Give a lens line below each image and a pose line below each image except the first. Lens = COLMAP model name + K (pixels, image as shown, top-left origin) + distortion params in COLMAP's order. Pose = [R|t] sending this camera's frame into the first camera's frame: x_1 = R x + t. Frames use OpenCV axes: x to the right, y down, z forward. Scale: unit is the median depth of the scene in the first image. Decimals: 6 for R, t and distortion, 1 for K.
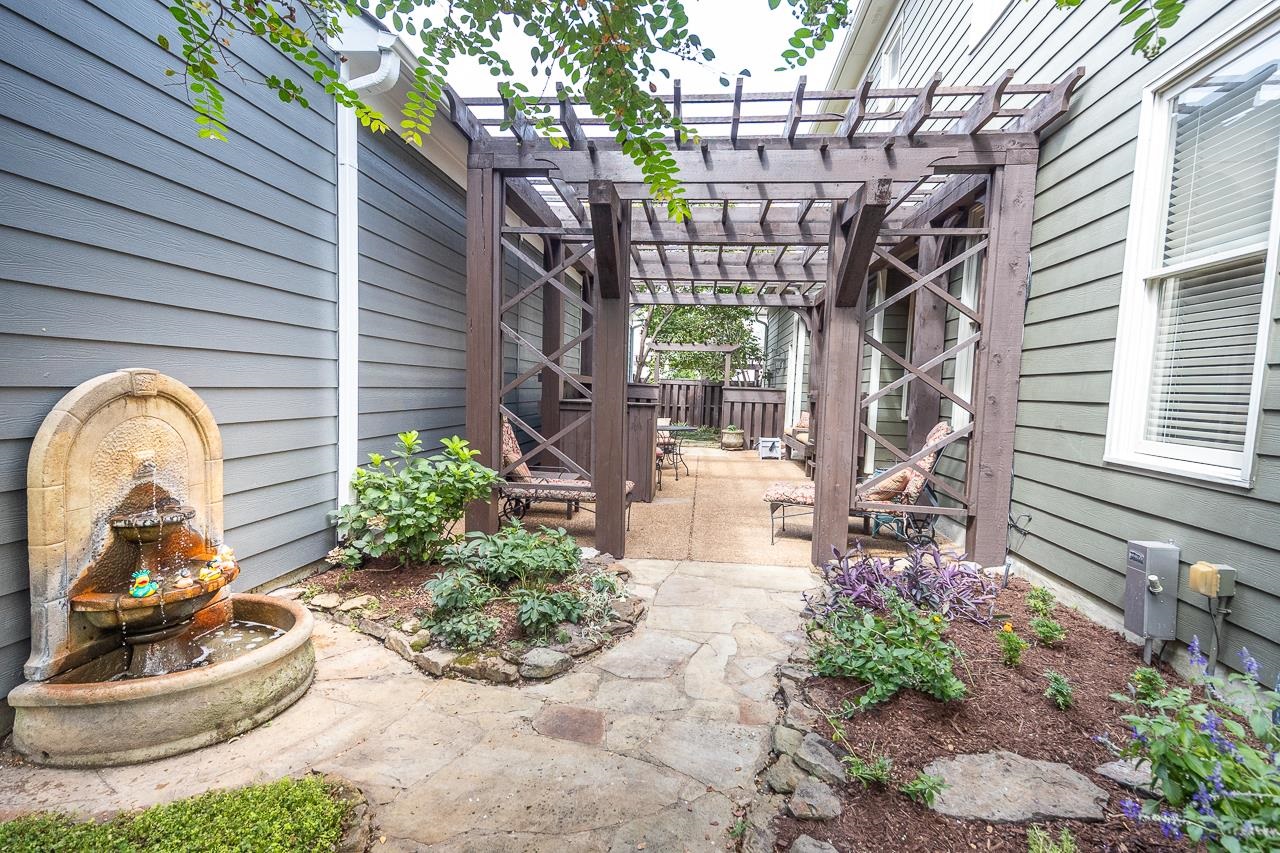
lens RADIAL K [[610.7, 0, 638.2], [0, 610.7, 423.5], [0, 0, 1]] dist [0.049184, -0.020781]
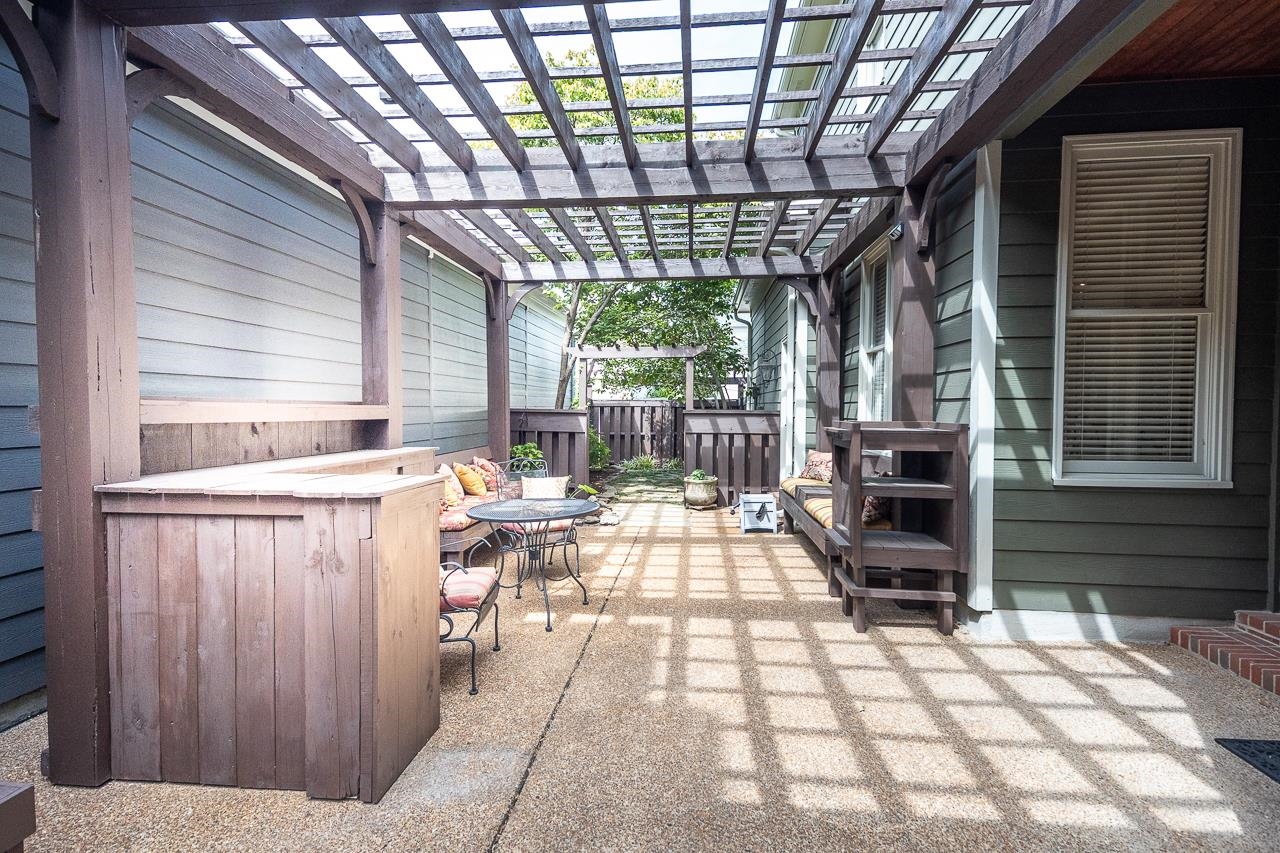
lens RADIAL K [[610.7, 0, 638.2], [0, 610.7, 423.5], [0, 0, 1]] dist [0.049184, -0.020781]
pose [[0.999388, -0.033393, 0.010443, 0.082934], [0.033707, 0.998936, -0.031461, -0.027781], [-0.009381, 0.031794, 0.999450, 0.347829]]
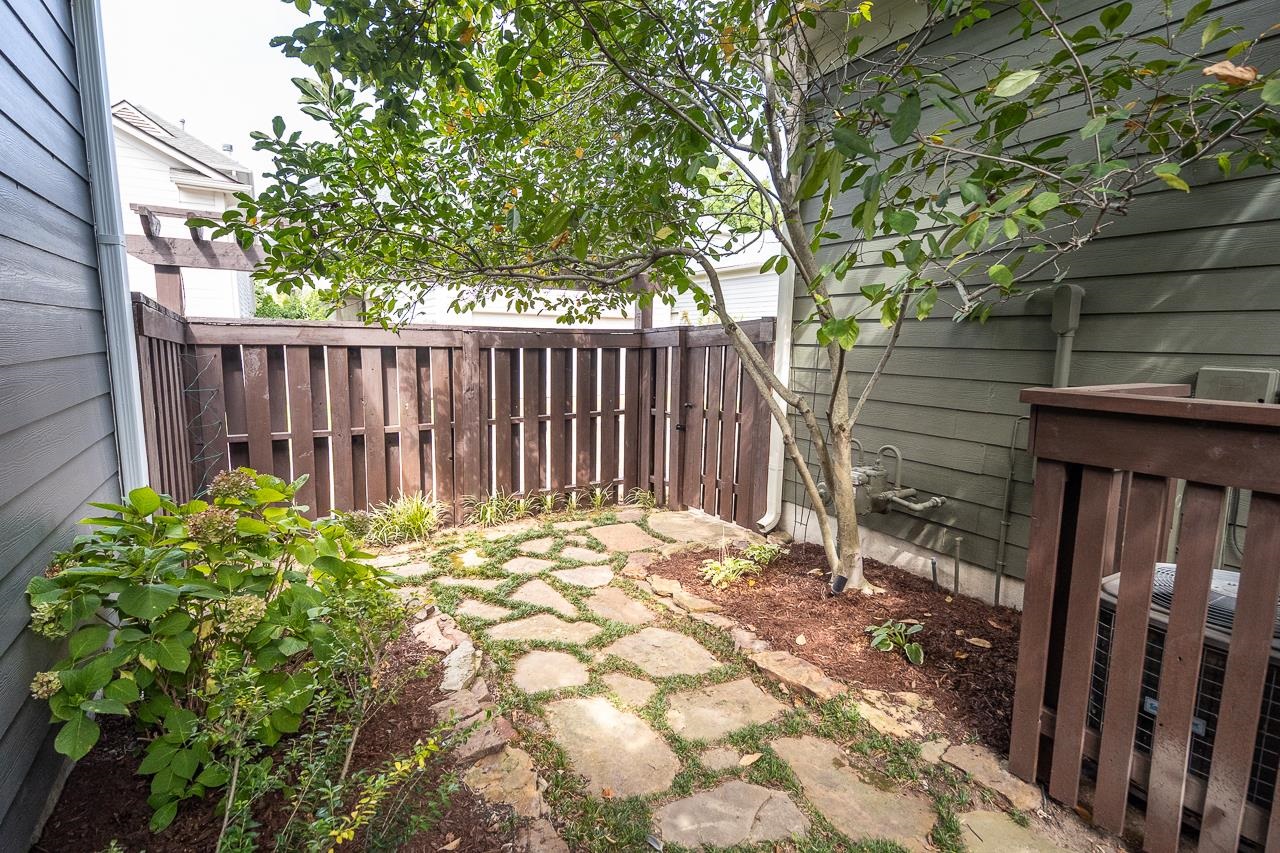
lens RADIAL K [[610.7, 0, 638.2], [0, 610.7, 423.5], [0, 0, 1]] dist [0.049184, -0.020781]
pose [[0.792845, -0.110388, 0.599342, -0.009283], [0.057717, 0.992639, 0.106474, -0.082306], [-0.606684, -0.049825, 0.793380, 1.132248]]
